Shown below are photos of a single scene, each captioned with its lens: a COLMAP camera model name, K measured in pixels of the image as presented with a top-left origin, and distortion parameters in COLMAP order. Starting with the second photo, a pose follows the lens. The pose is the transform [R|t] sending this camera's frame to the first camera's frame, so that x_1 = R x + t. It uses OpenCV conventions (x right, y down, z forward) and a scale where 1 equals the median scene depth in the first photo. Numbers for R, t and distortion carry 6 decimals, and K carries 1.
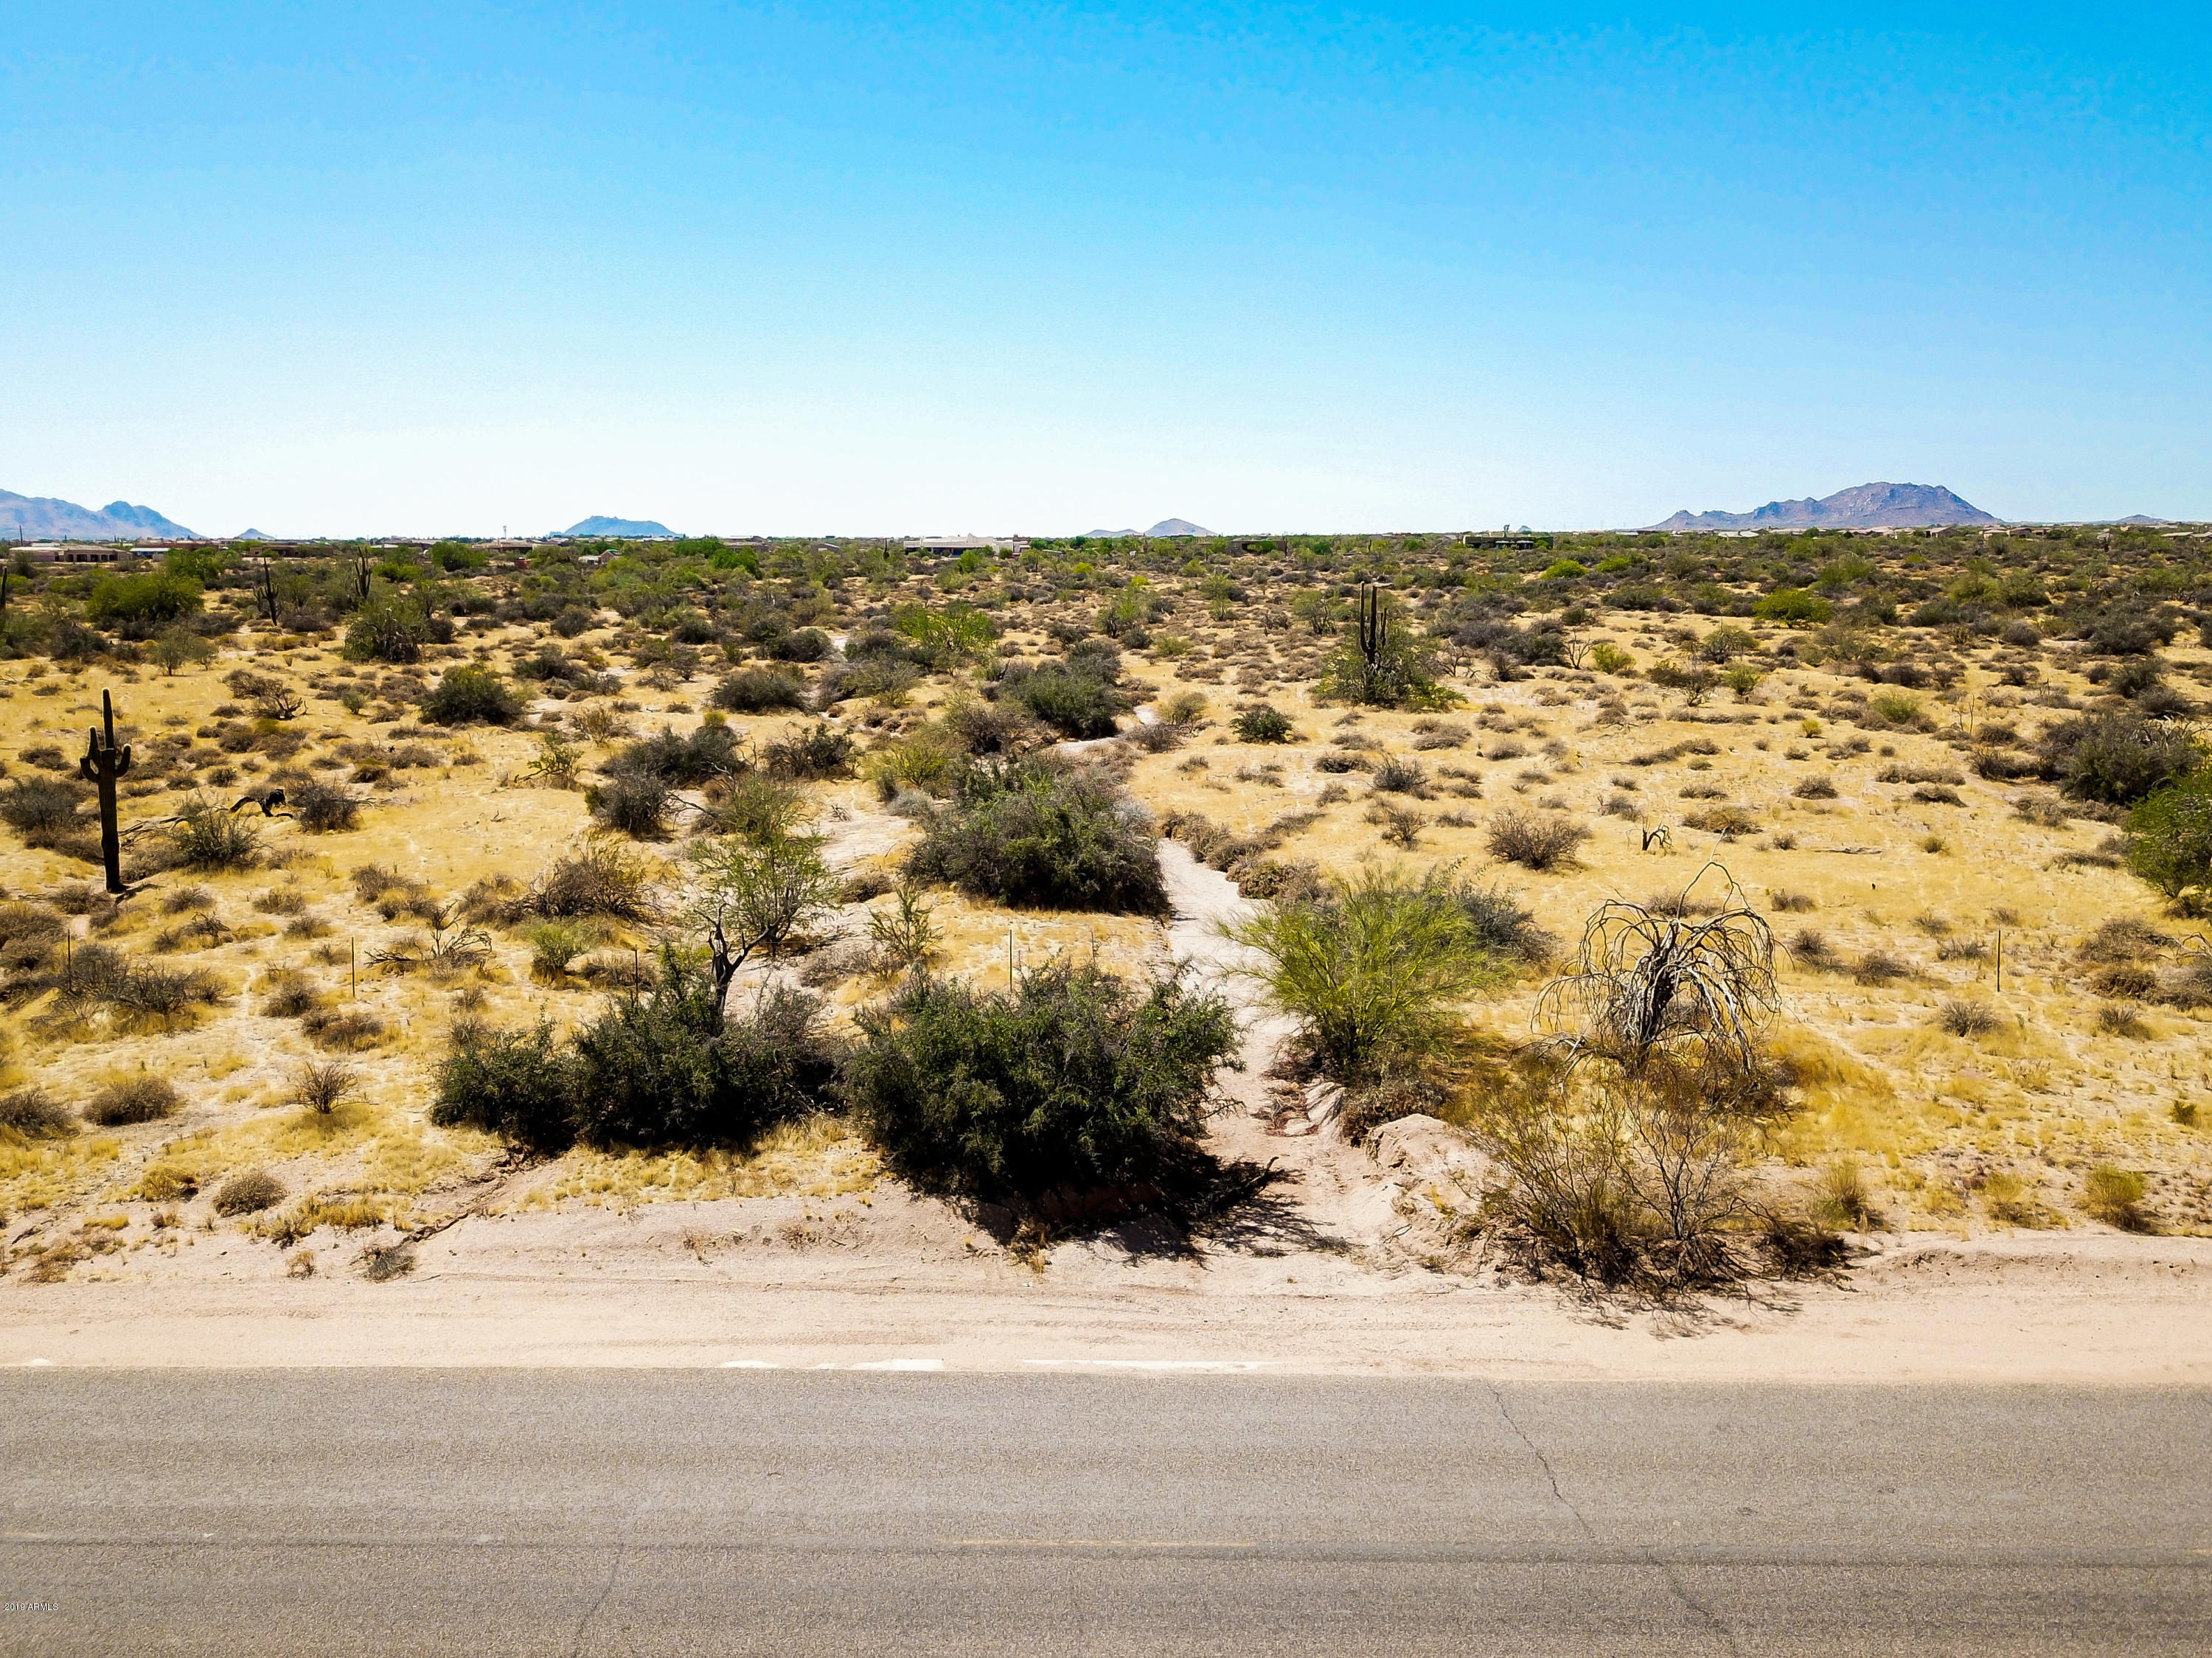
lens RADIAL K [[1722.0, 0, 1093.5], [0, 1722.0, 830.8], [0, 0, 1]] dist [0.004796, -0.007709]
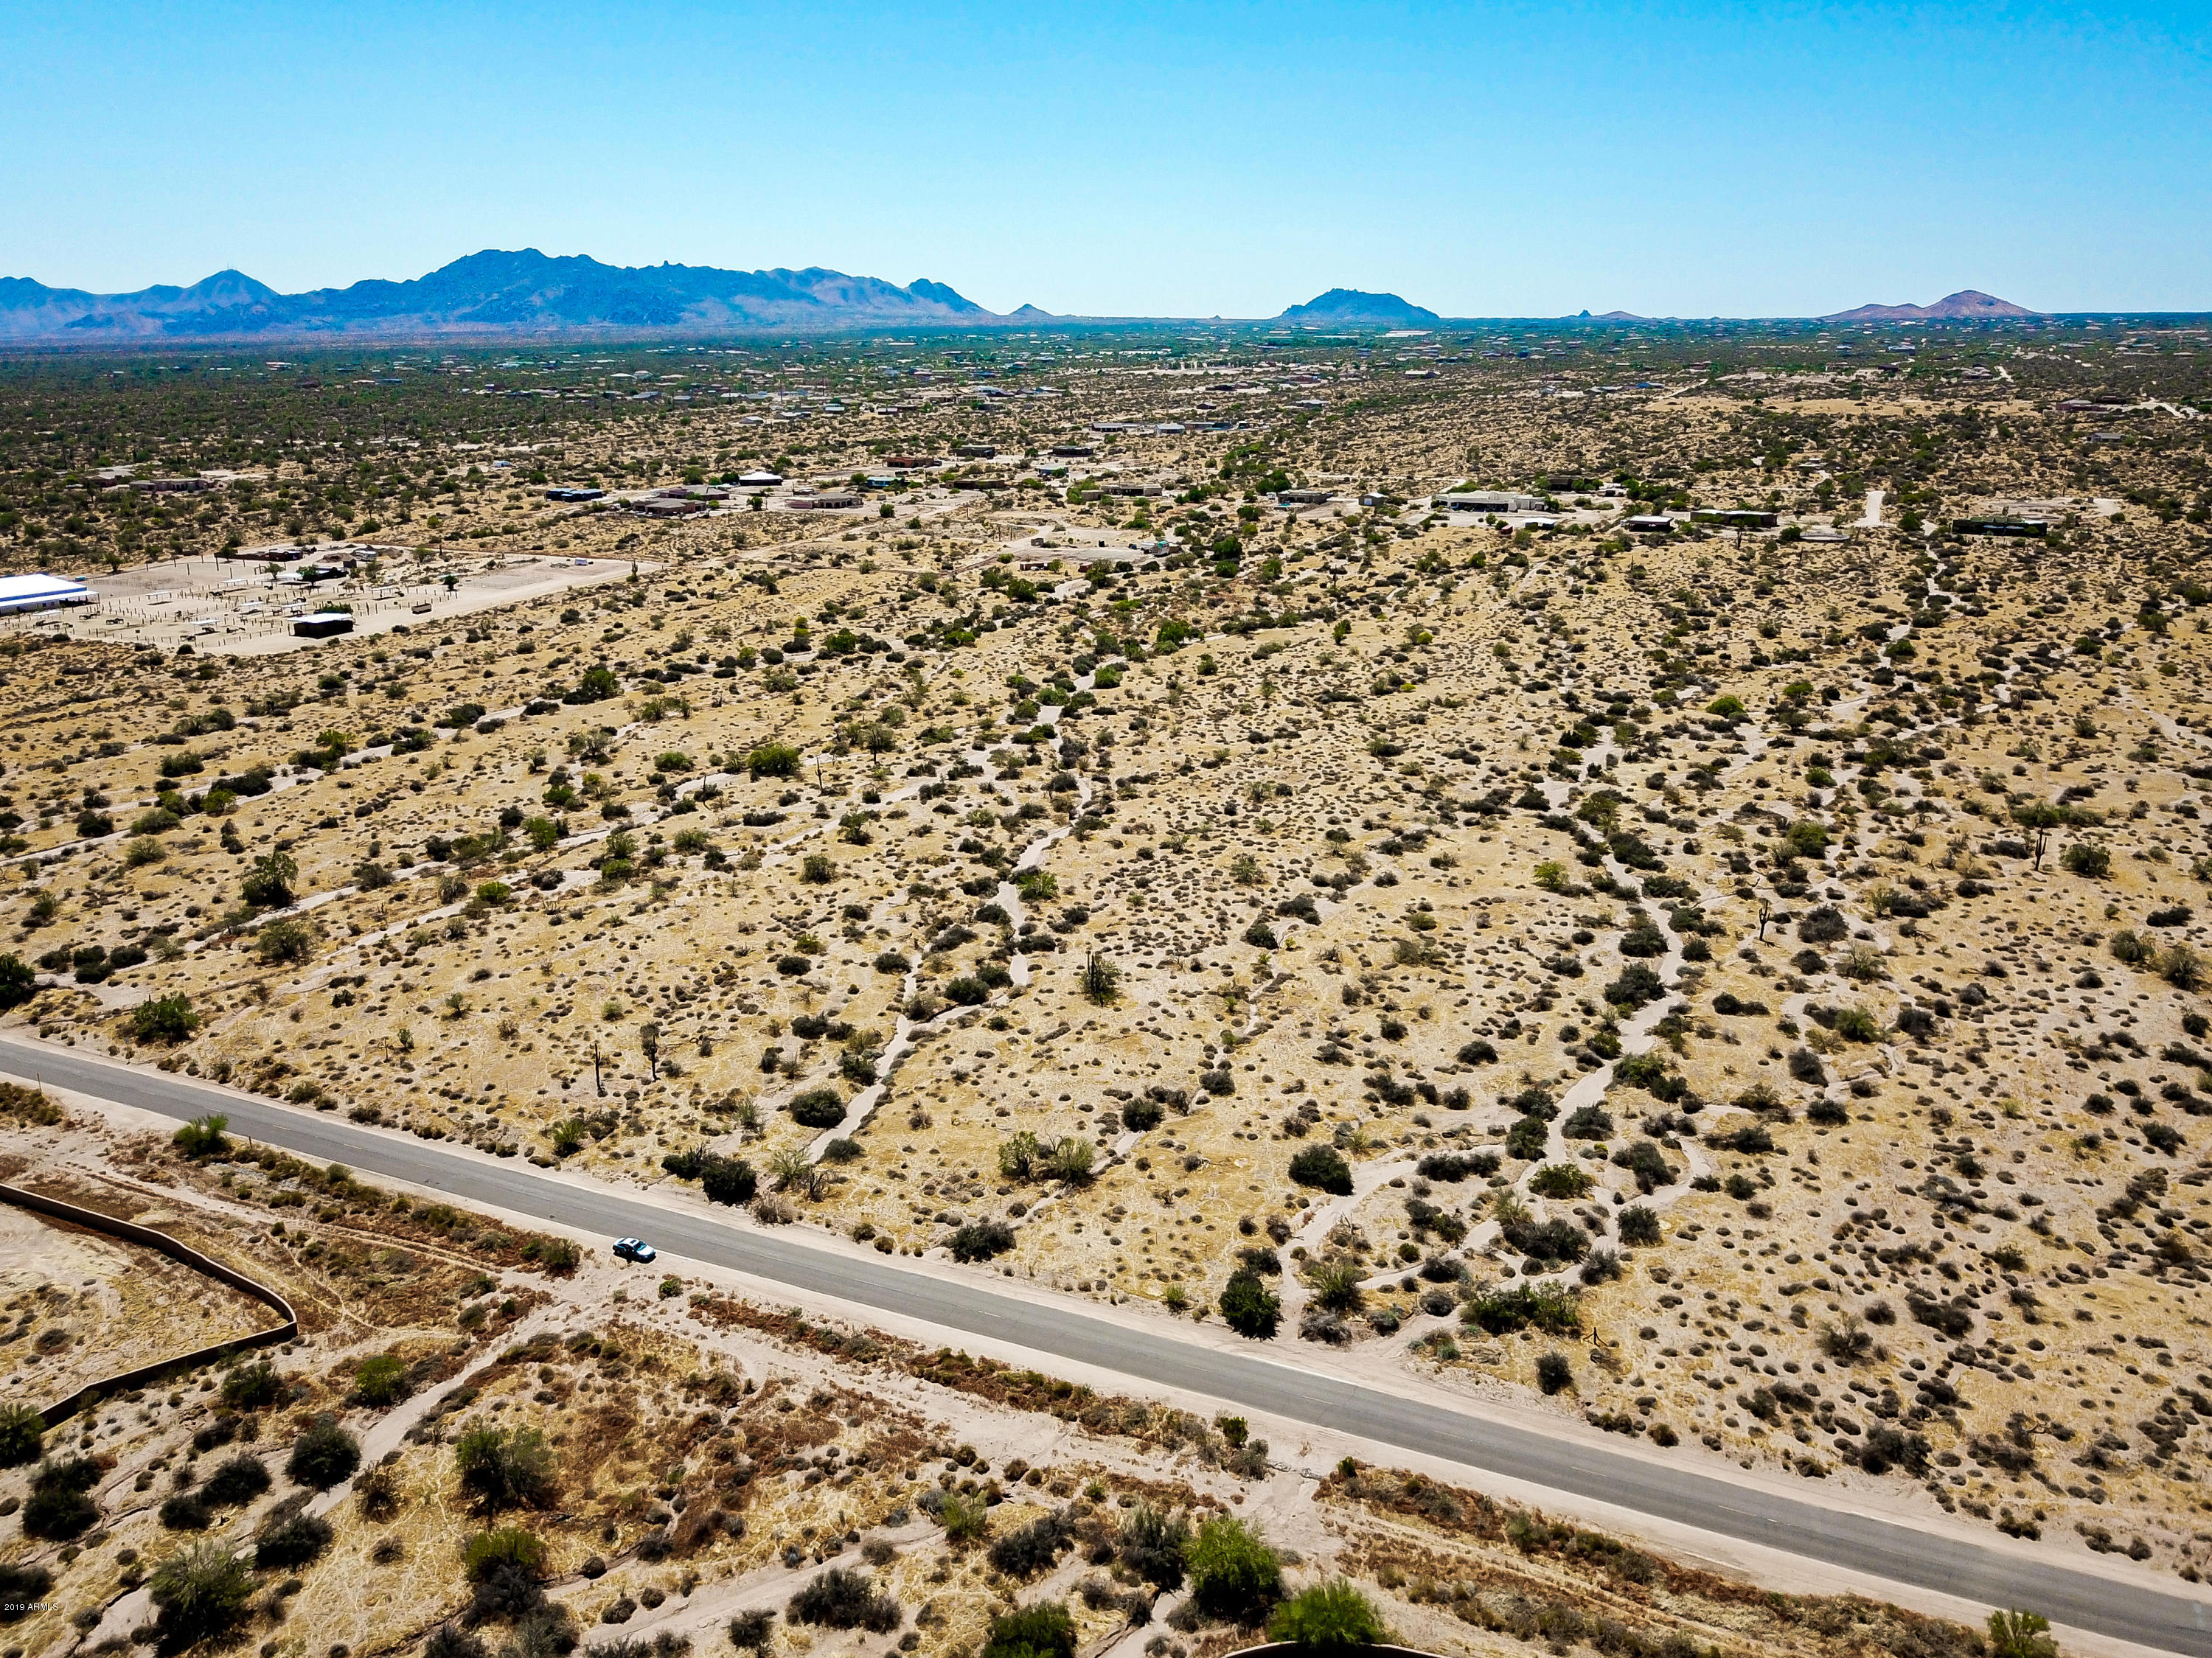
lens RADIAL K [[1729.4, 0, 1095.3], [0, 1729.4, 829.2], [0, 0, 1]] dist [0.000851, 0.005212]
pose [[0.915291, 0.113525, -0.386464, 0.571011], [-0.062816, 0.987951, 0.141444, -0.344001], [0.397866, -0.105186, 0.911394, -0.689452]]
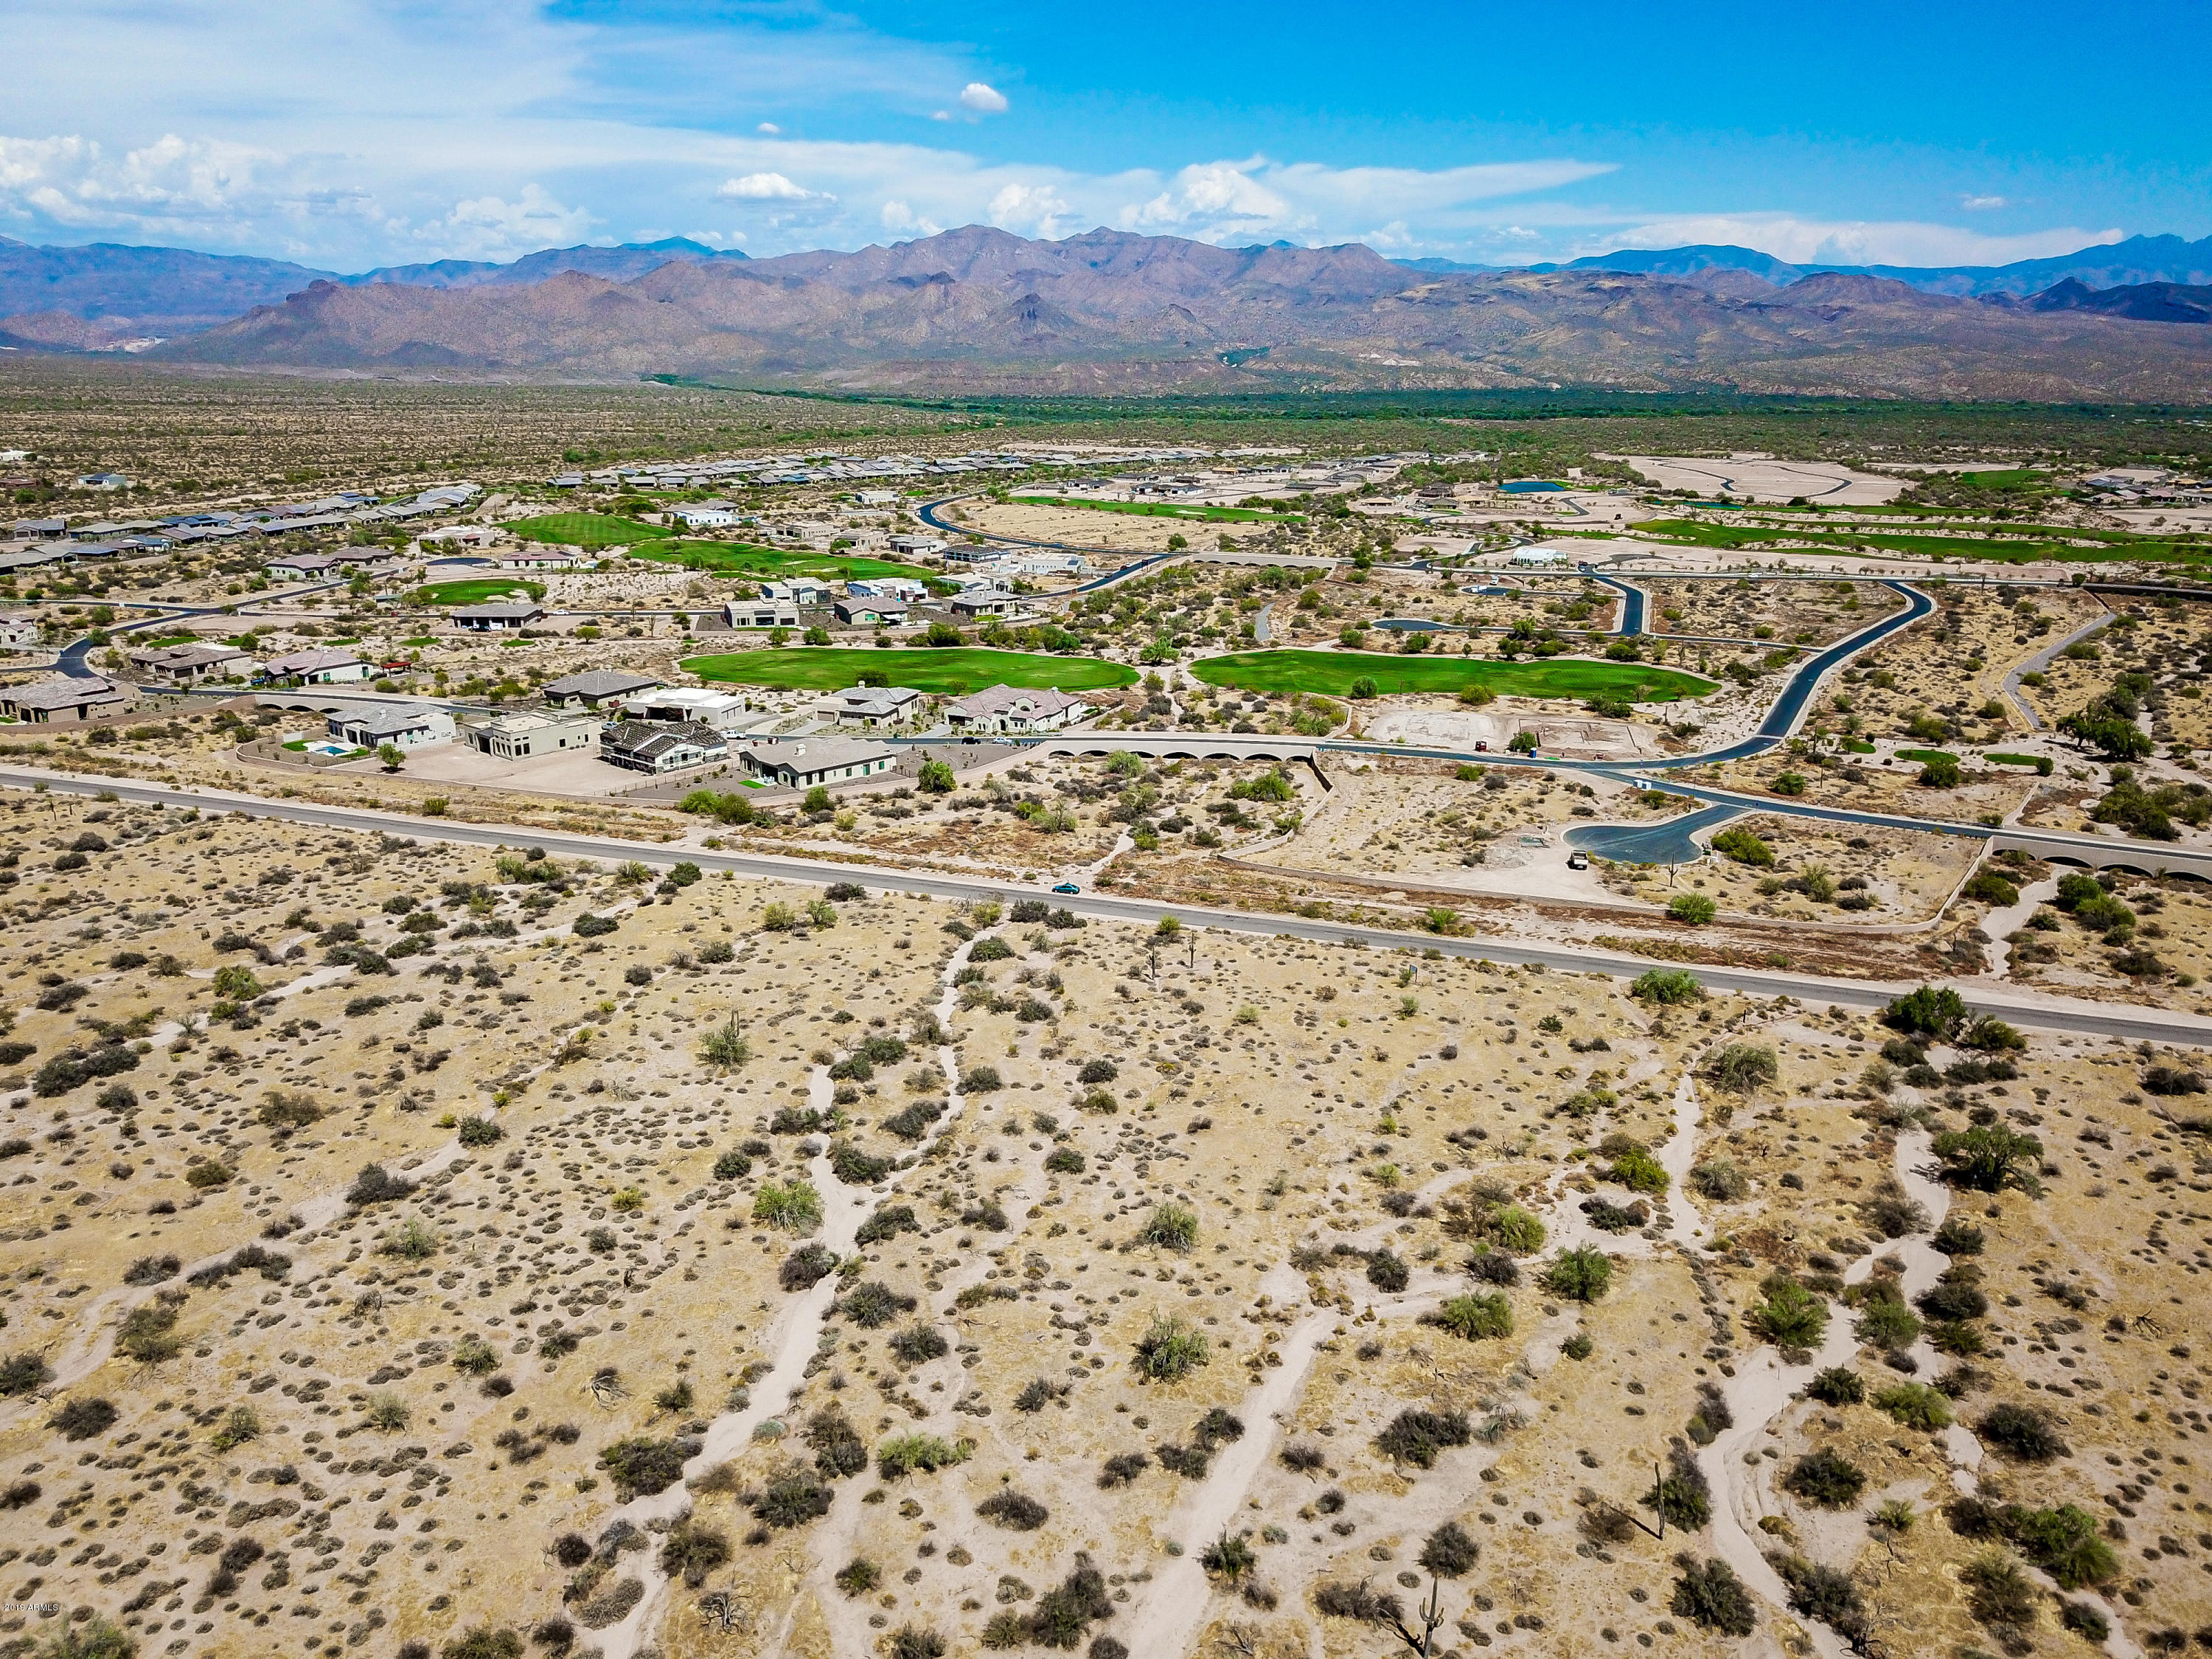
lens RADIAL K [[1705.1, 0, 1094.4], [0, 1705.1, 826.5], [0, 0, 1]] dist [-0.002407, 0.006832]
pose [[-0.953999, -0.085792, 0.287272, -0.459421], [0.041959, 0.910548, 0.411268, -0.629590], [-0.296858, 0.404403, -0.865063, 1.330678]]
